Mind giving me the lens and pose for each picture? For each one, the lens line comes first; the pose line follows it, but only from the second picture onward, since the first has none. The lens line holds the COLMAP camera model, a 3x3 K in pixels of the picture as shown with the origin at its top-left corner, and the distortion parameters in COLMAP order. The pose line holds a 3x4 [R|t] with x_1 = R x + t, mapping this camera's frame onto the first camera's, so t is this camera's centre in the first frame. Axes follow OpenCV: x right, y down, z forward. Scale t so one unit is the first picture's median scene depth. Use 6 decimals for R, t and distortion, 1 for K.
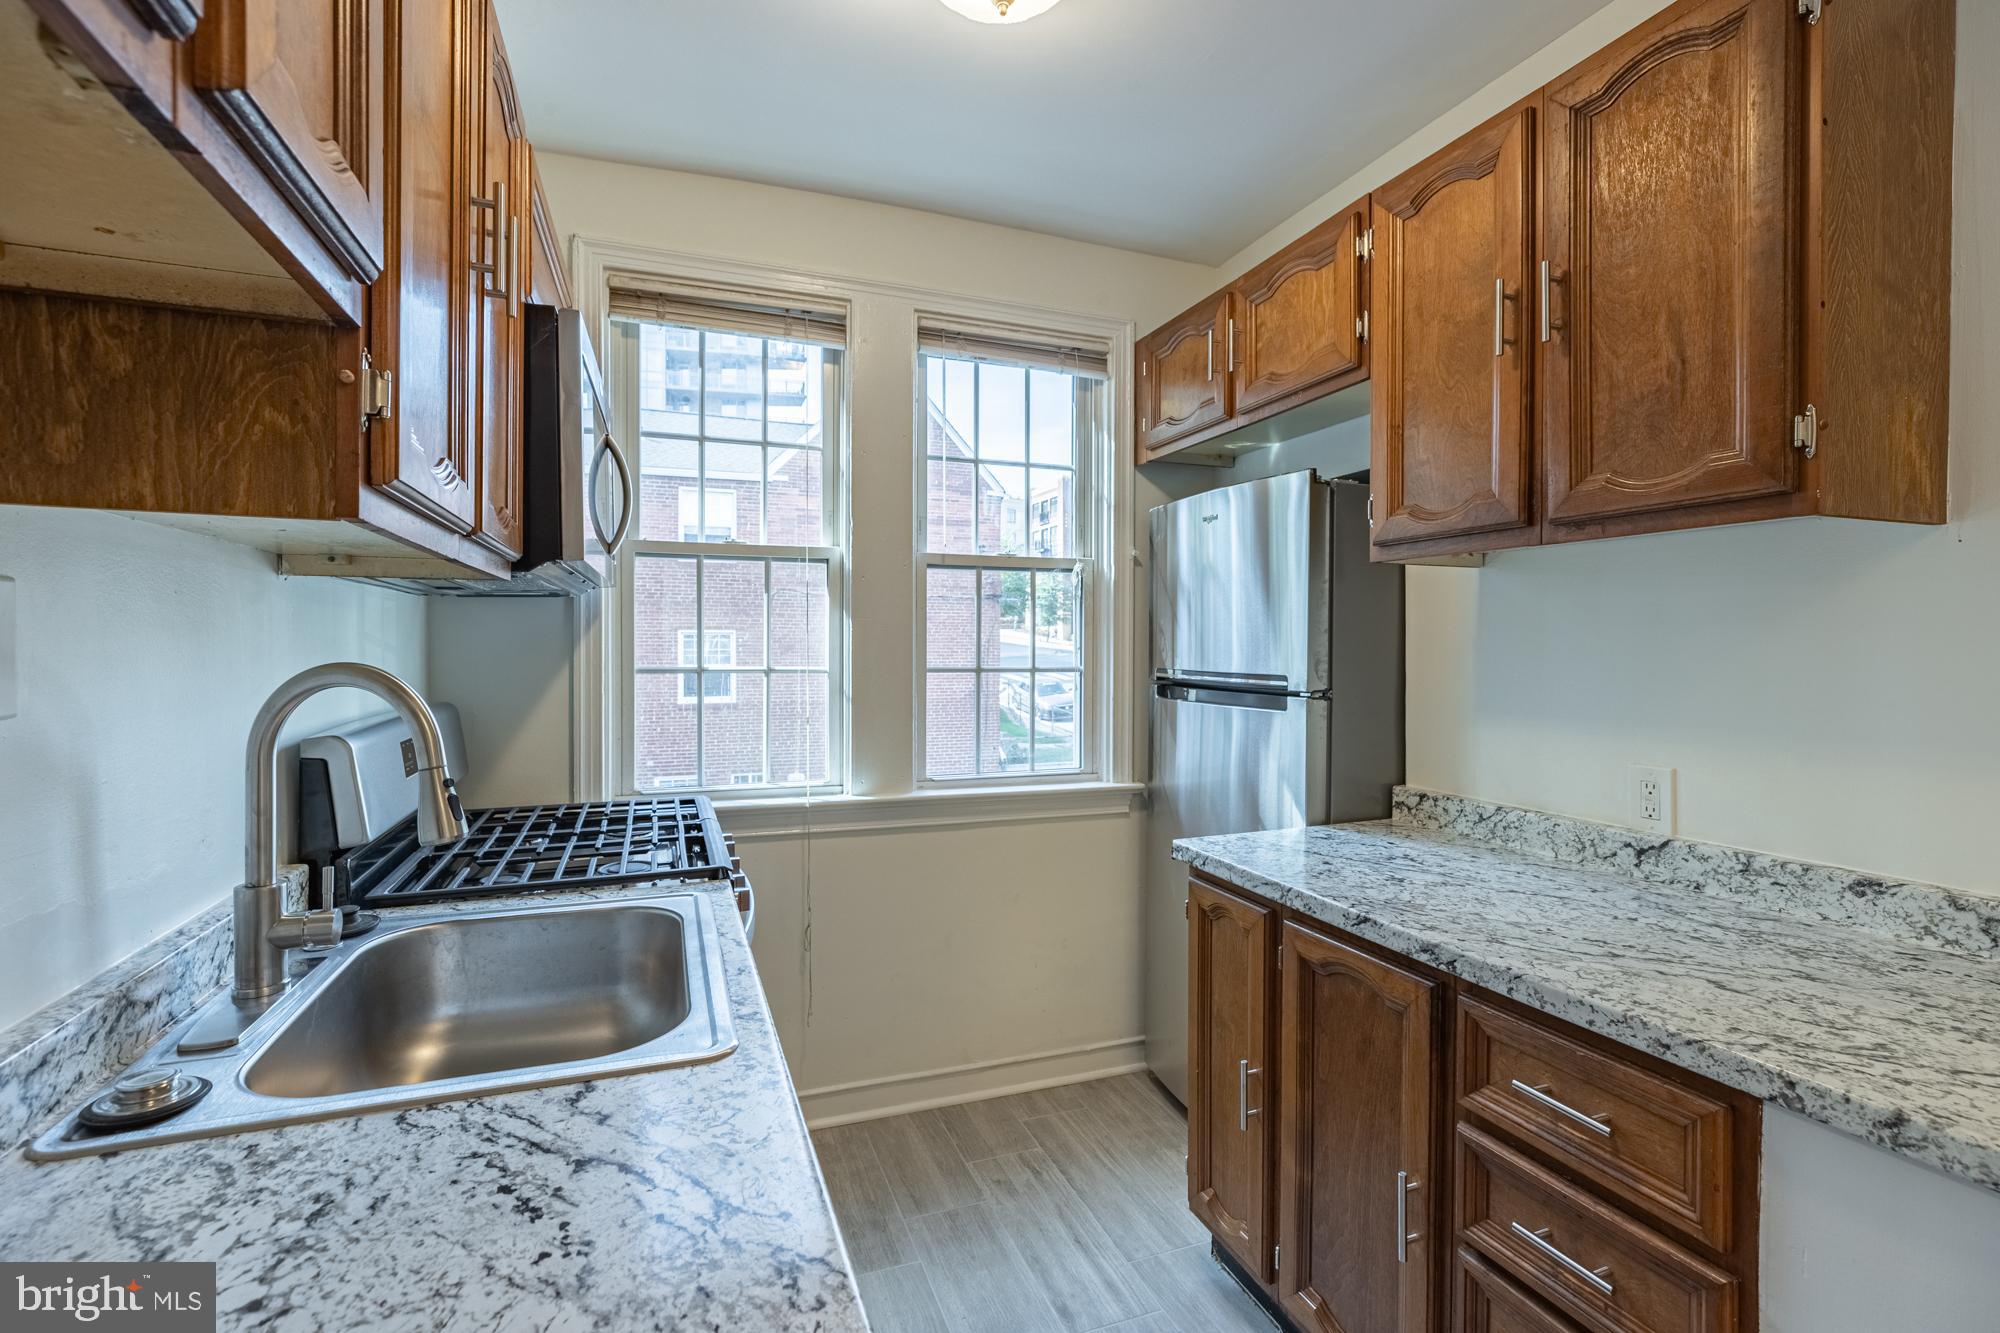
lens RADIAL K [[903.1, 0, 1004.7], [0, 903.1, 657.7], [0, 0, 1]] dist [-0.008929, 0.004845]
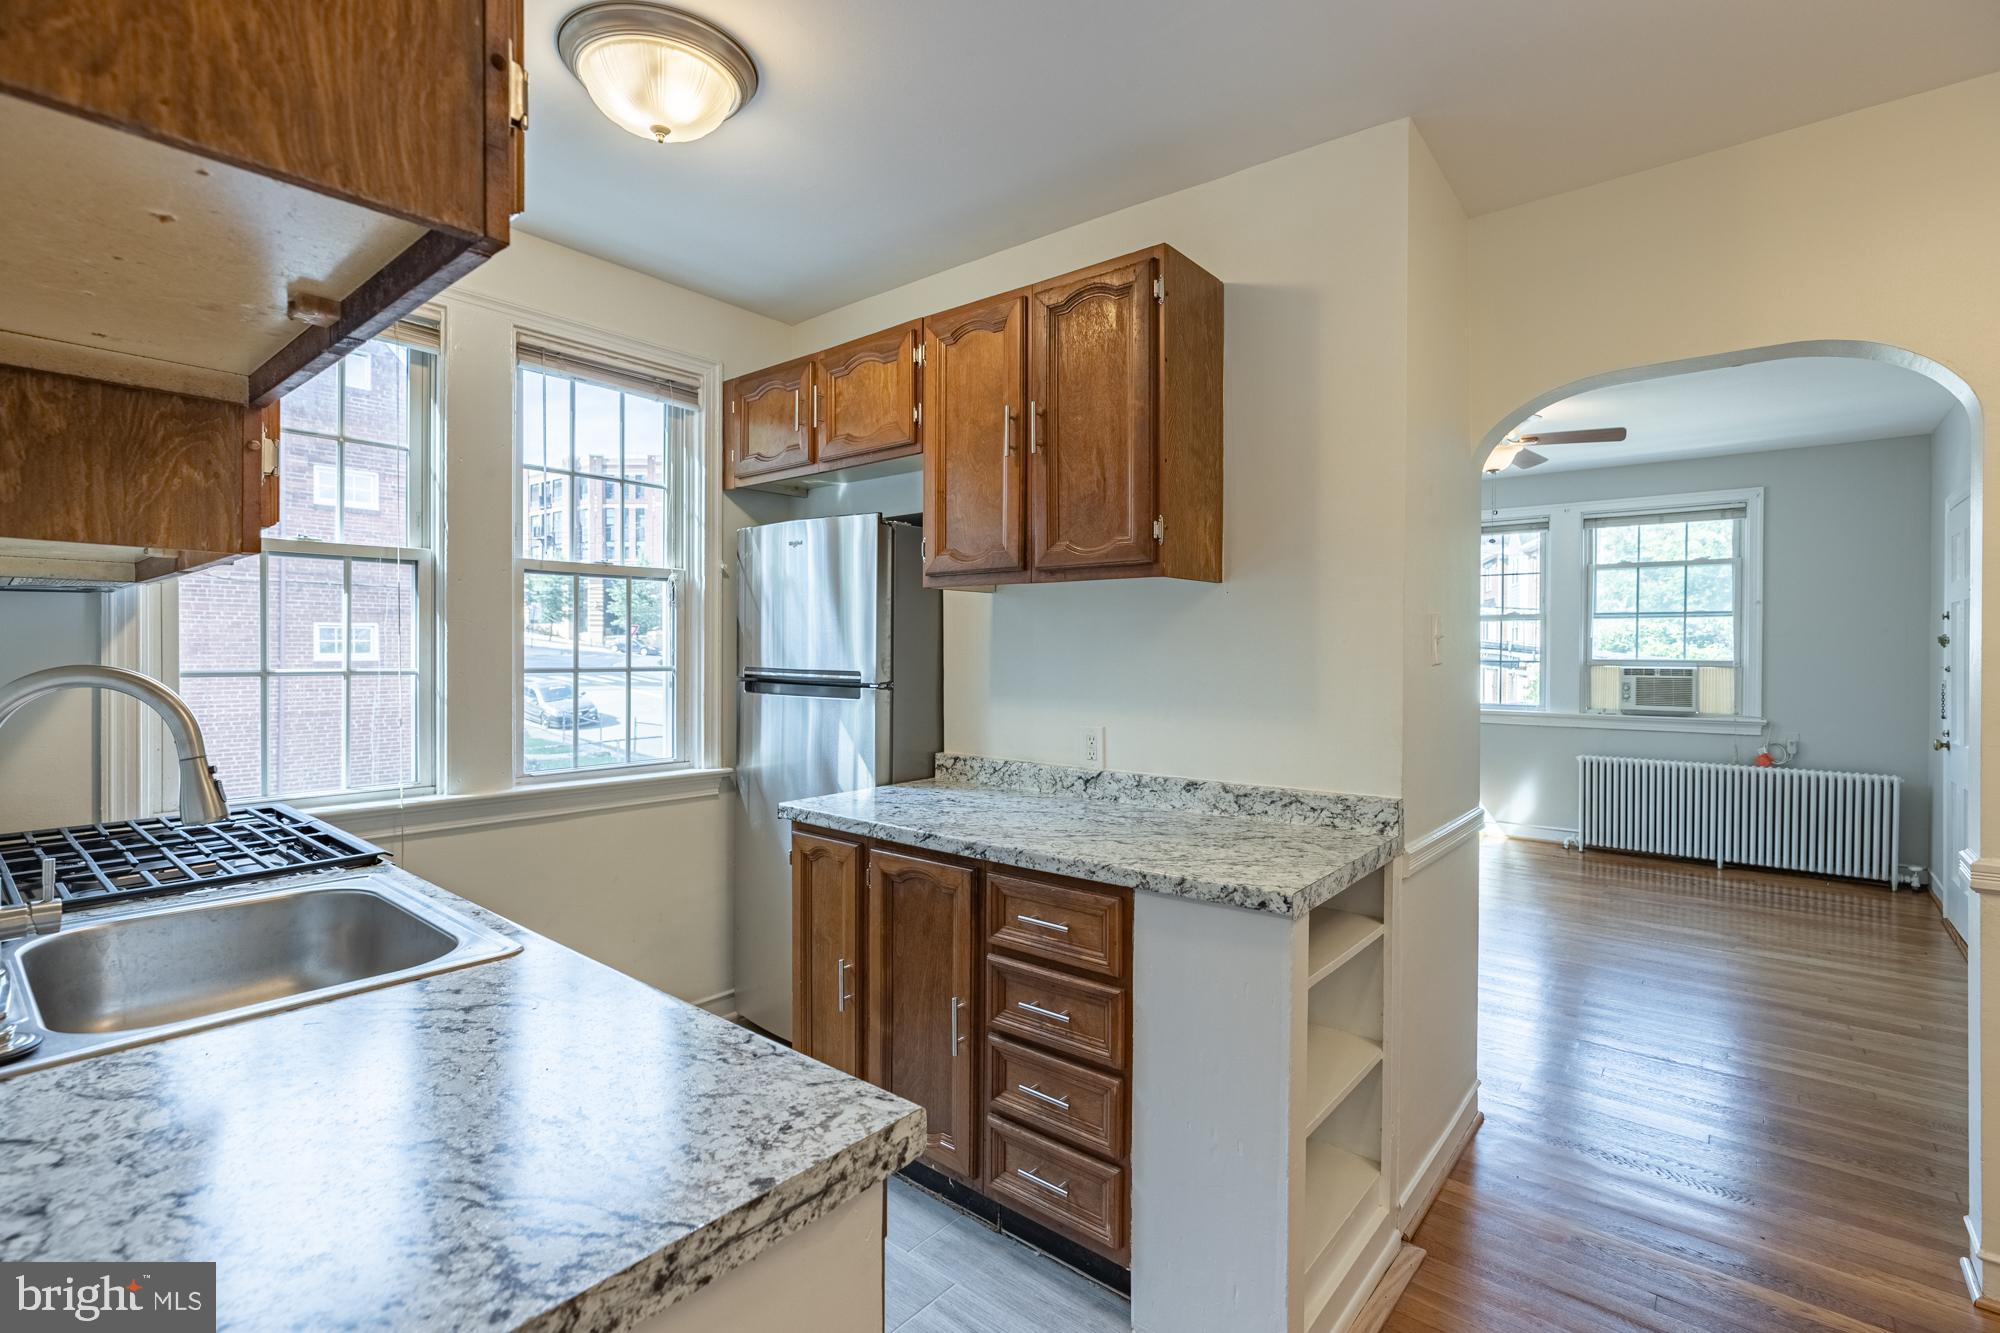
lens RADIAL K [[903.1, 0, 994.0], [0, 903.1, 670.0], [0, 0, 1]] dist [-0.008929, 0.004845]
pose [[0.877310, -0.009796, 0.479825, -0.188267], [0.003578, 0.999897, 0.013873, 0.000327], [-0.479912, -0.010454, 0.877255, -0.302510]]
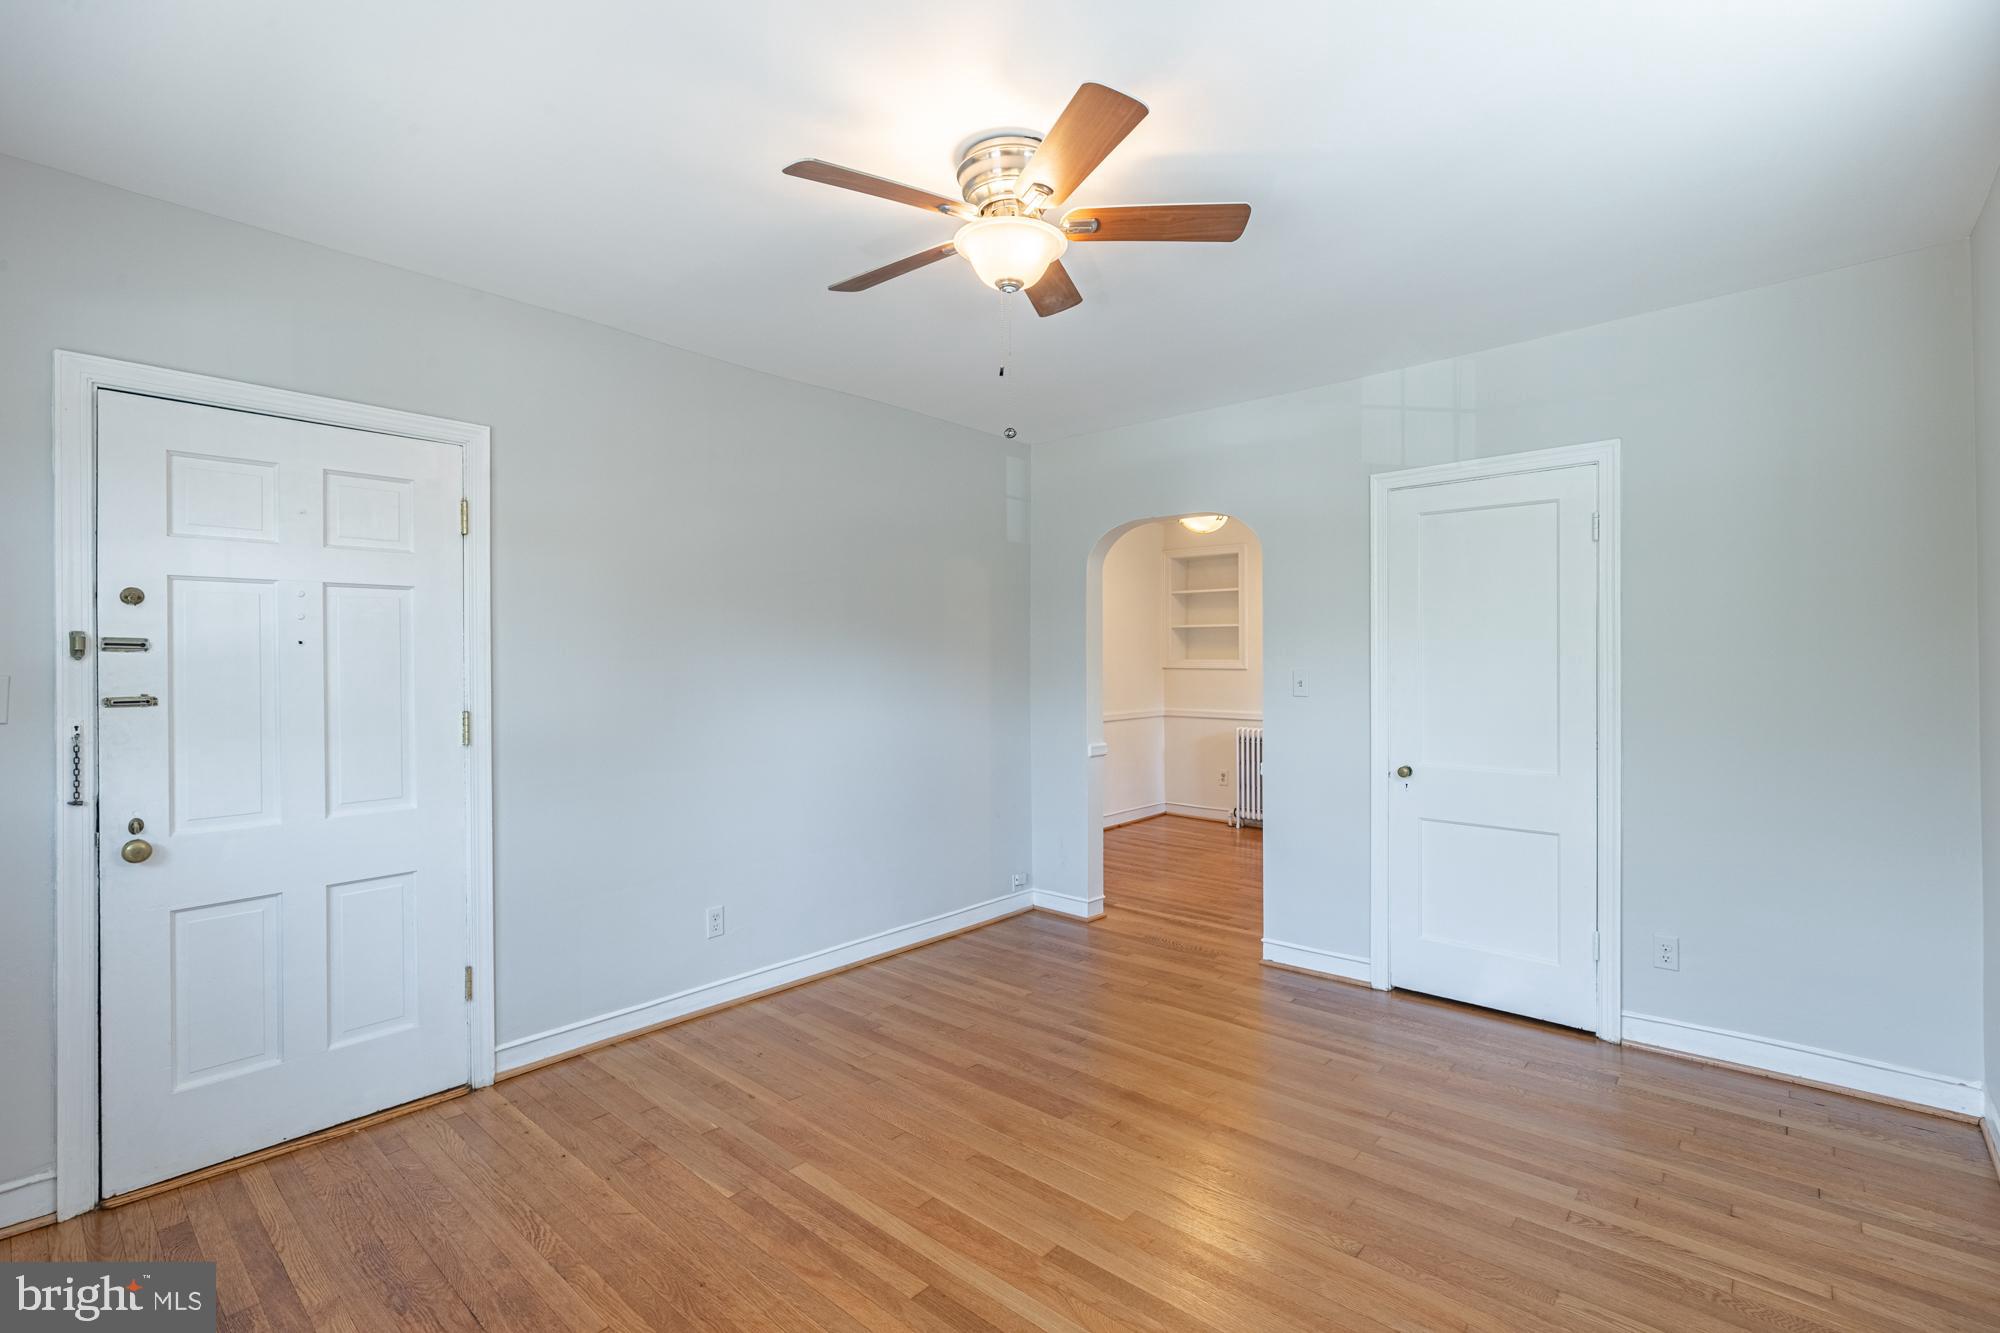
lens RADIAL K [[903.1, 0, 999.9], [0, 903.1, 663.6], [0, 0, 1]] dist [-0.008929, 0.004845]
pose [[-0.890657, 0.004244, -0.454657, 3.110693], [-0.002297, 0.999902, 0.013833, -0.035322], [0.454671, 0.013365, -0.890559, 2.563583]]
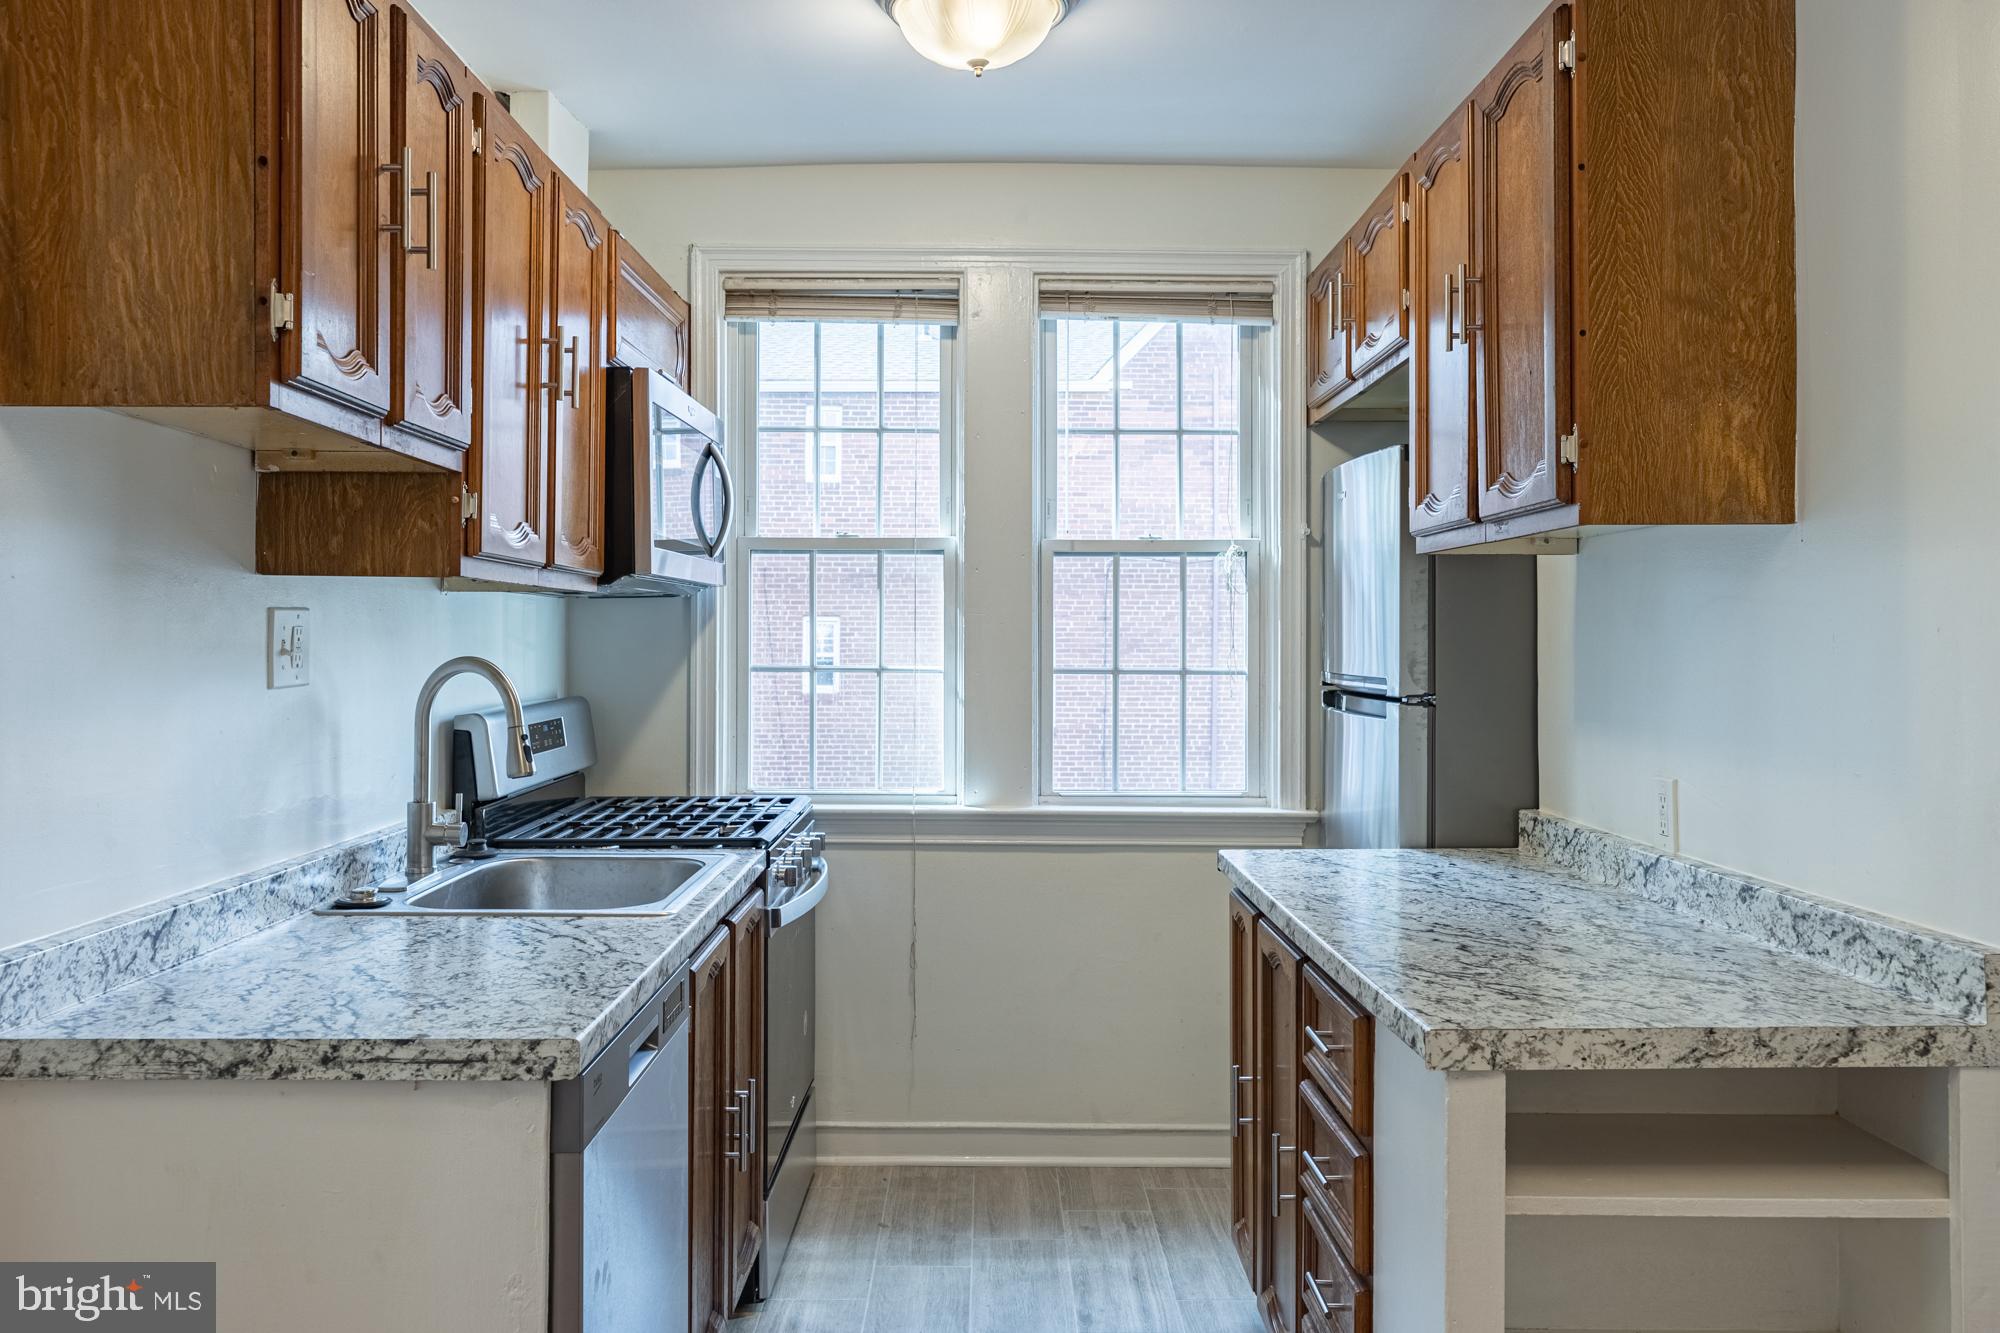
lens RADIAL K [[1515.9, 0, 1002.6], [0, 1515.9, 626.2], [0, 0, 1]] dist [0.007229, 0.005872]
pose [[0.937112, -0.003757, -0.349010, 0.630843], [-0.003973, 0.999762, -0.021430, 0.003601], [0.349007, 0.021469, 0.936874, -0.680808]]
